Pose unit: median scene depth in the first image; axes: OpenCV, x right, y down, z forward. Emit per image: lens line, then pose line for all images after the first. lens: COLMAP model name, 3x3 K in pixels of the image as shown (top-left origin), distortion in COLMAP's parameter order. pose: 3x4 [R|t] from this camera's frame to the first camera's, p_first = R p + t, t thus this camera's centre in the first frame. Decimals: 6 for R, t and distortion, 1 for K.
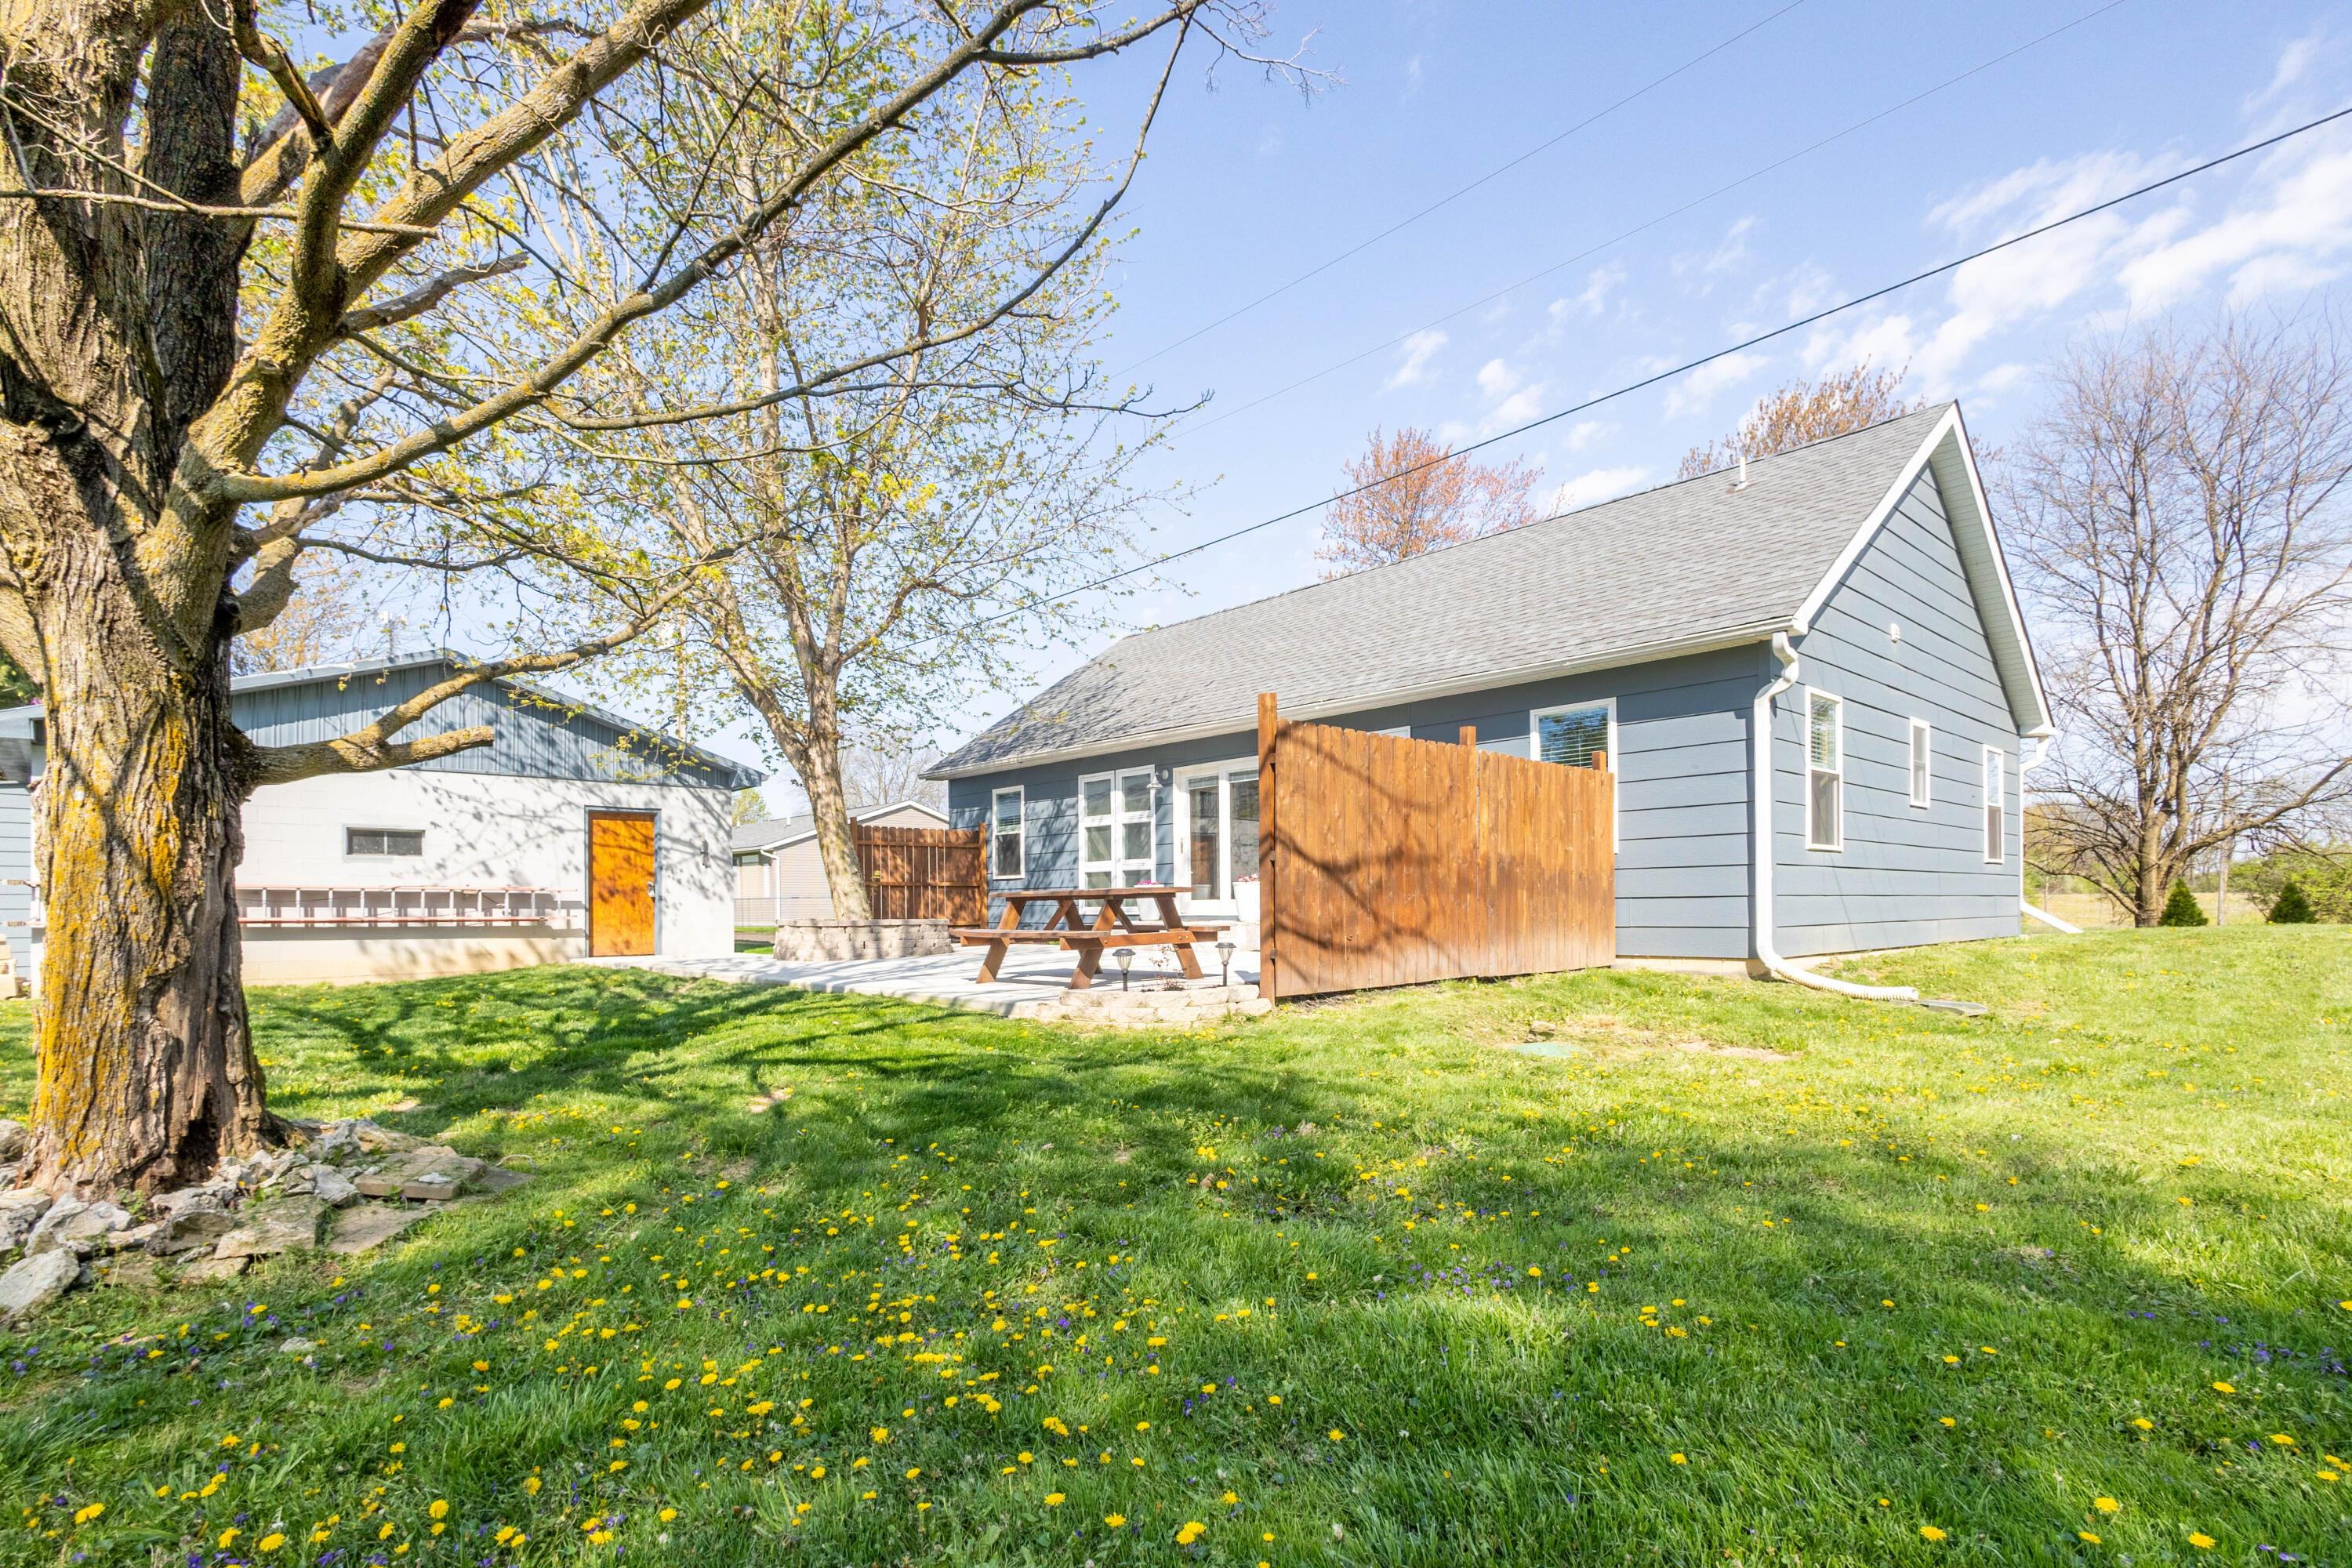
lens RADIAL K [[1099.1, 0, 1192.8], [0, 1099.1, 913.3], [0, 0, 1]] dist [0.011763, -0.000176]
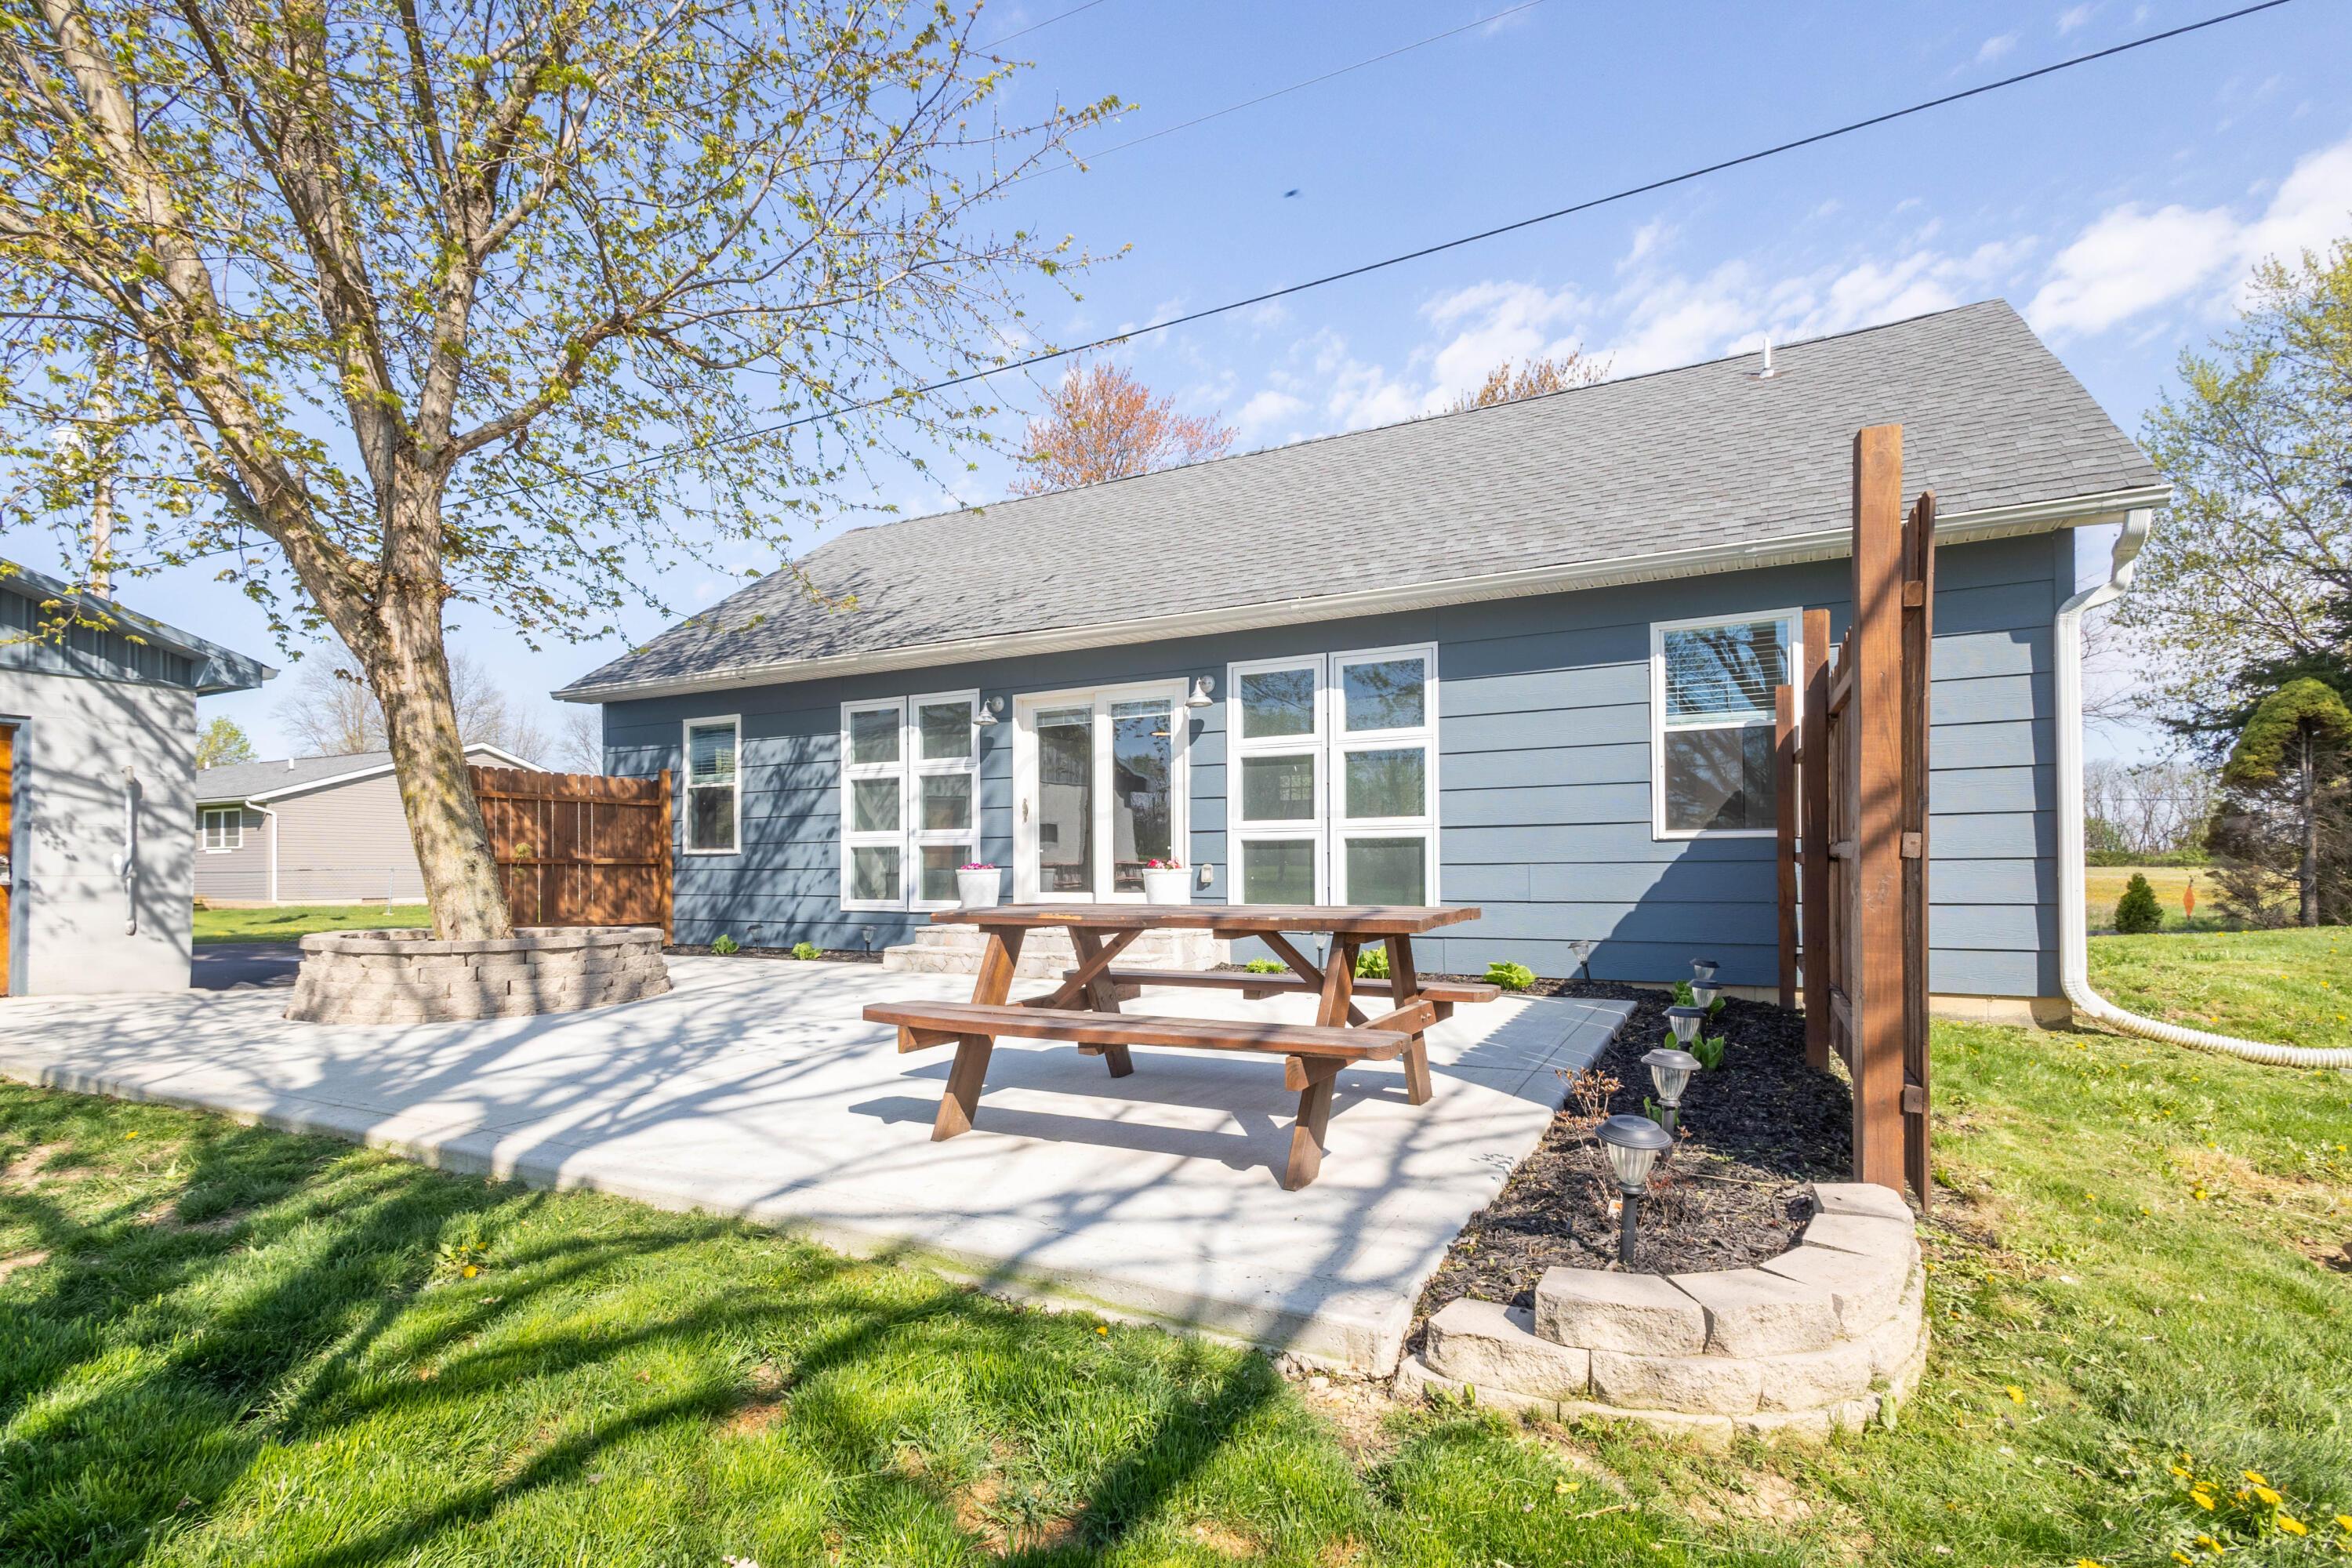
lens RADIAL K [[1099.1, 0, 1175.6], [0, 1099.1, 858.8], [0, 0, 1]] dist [0.011763, -0.000176]
pose [[0.947339, 0.010582, 0.320057, -0.132000], [-0.003523, 0.999738, -0.022627, -0.016402], [-0.320212, 0.020308, 0.947128, 0.321478]]
